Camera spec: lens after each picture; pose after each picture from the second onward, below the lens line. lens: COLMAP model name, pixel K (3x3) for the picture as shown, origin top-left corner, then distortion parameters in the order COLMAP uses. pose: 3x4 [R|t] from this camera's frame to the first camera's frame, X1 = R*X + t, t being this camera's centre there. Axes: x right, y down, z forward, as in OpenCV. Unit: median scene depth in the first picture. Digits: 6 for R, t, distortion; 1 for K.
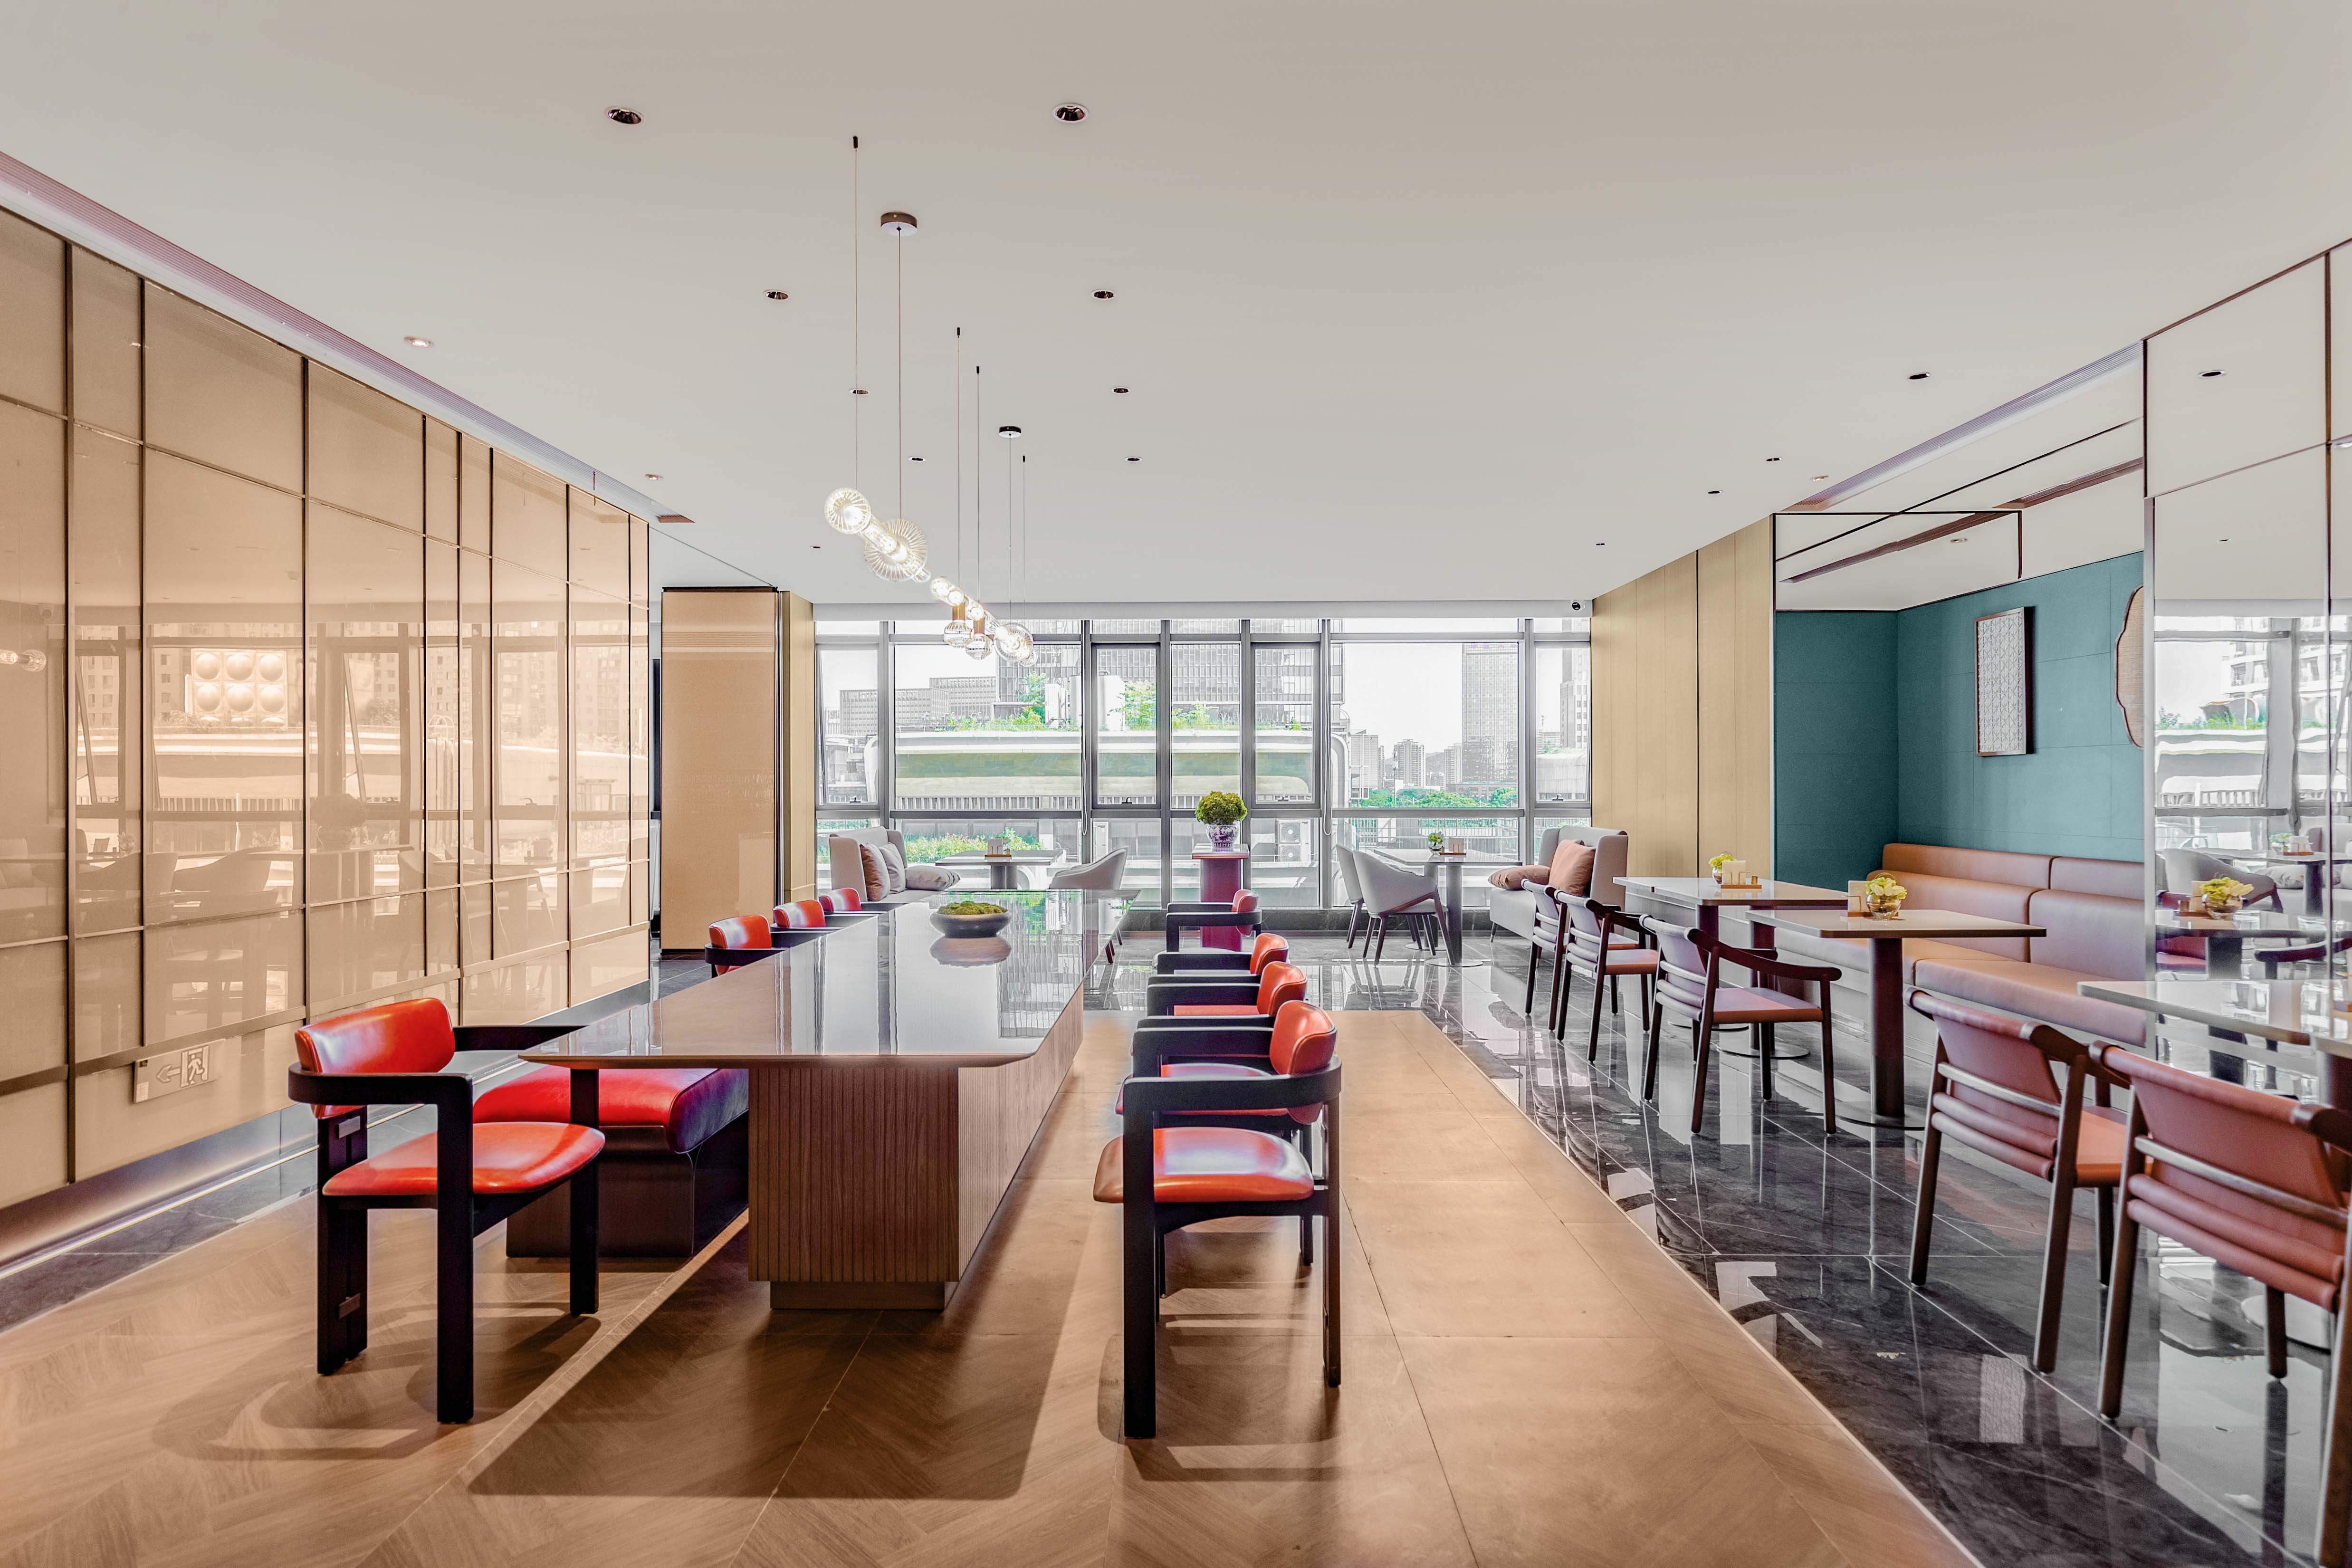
lens RADIAL K [[1329.6, 0, 1176.0], [0, 1329.6, 784.0], [0, 0, 1]] dist [-0.000103, -0.000019]
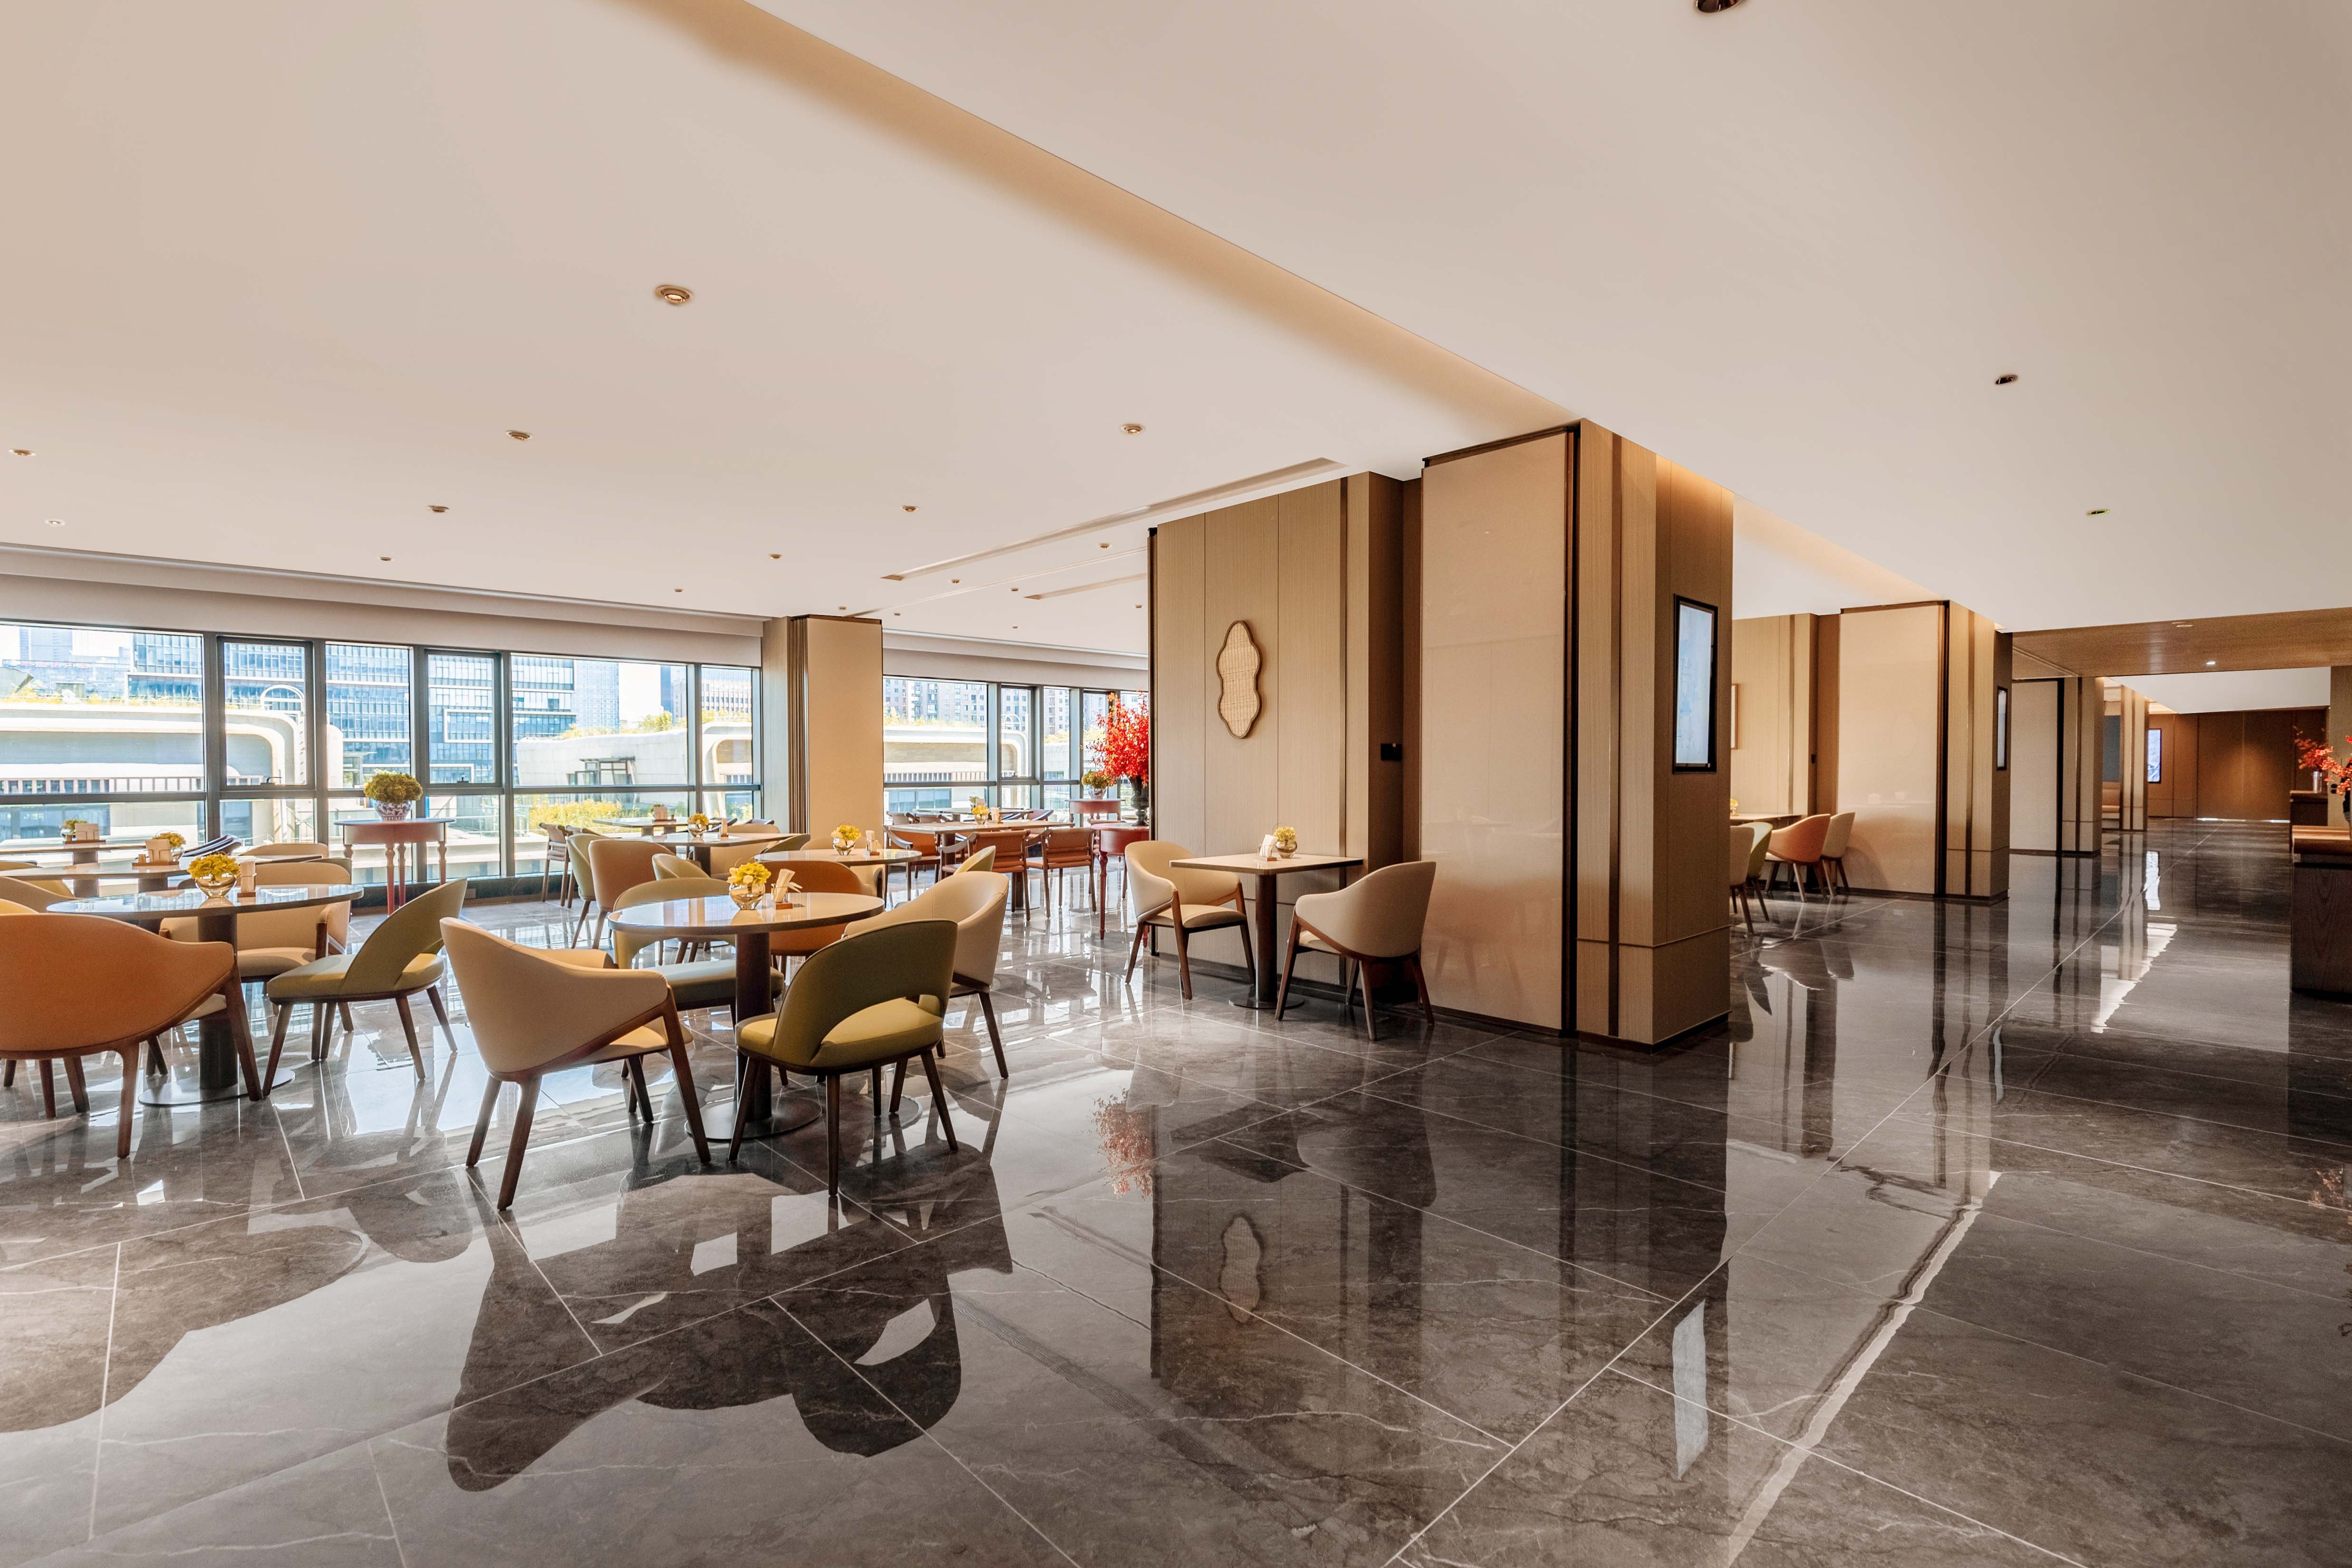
lens RADIAL K [[1050.3, 0, 1176.0], [0, 1050.3, 784.0], [0, 0, 1]] dist [0.015053, -0.005342]
pose [[0.710174, -0.015294, 0.703860, -0.790163], [0.003063, 0.999822, 0.018634, -0.000004], [-0.704019, -0.011077, 0.710095, -0.071329]]
